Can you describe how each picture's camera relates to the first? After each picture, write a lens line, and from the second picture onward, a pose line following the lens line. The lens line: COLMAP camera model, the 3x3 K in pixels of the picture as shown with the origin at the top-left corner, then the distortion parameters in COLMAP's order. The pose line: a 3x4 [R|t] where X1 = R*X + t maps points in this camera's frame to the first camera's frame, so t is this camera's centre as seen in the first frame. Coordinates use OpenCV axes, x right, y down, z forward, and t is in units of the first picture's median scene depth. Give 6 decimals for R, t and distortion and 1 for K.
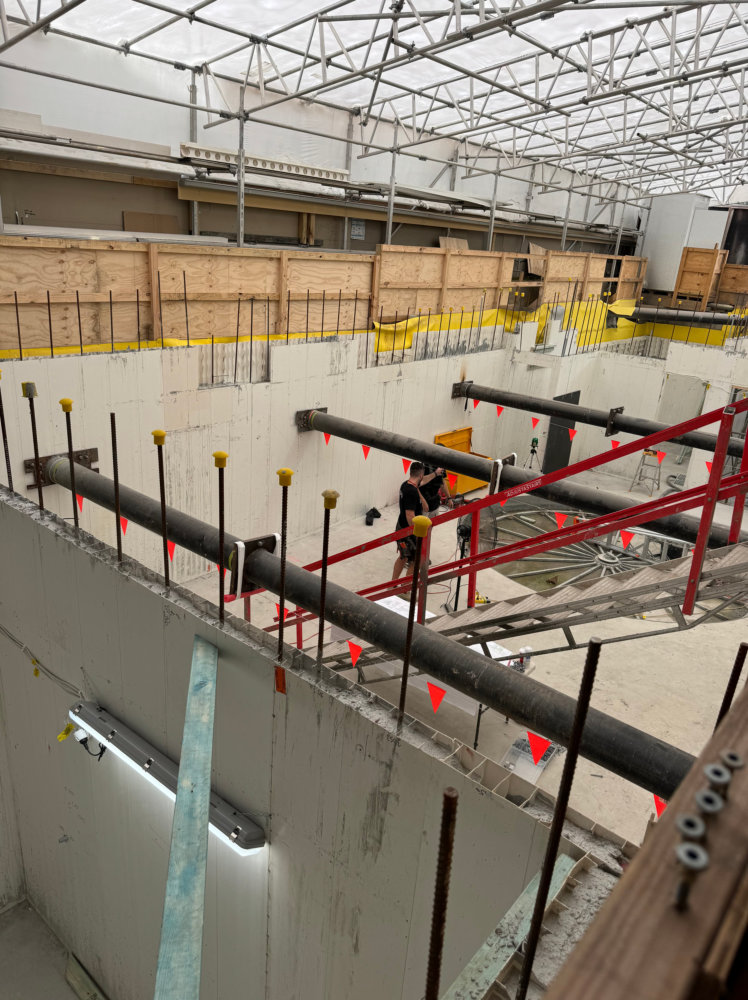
lens RADIAL K [[700.6, 0, 374.0], [0, 700.6, 500.0], [0, 0, 1]] dist [-0.001938, -0.000856]
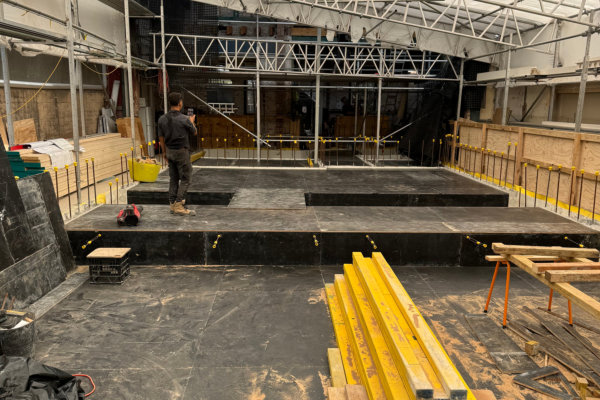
lens RADIAL K [[423.8, 0, 300.0], [0, 423.8, 200.0], [0, 0, 1]] dist [0.000586, 0.000286]
pose [[-0.731002, 0.079046, -0.677781, 0.714835], [-0.299482, 0.855332, 0.422751, -0.449842], [0.613145, 0.512015, -0.601577, 1.273656]]
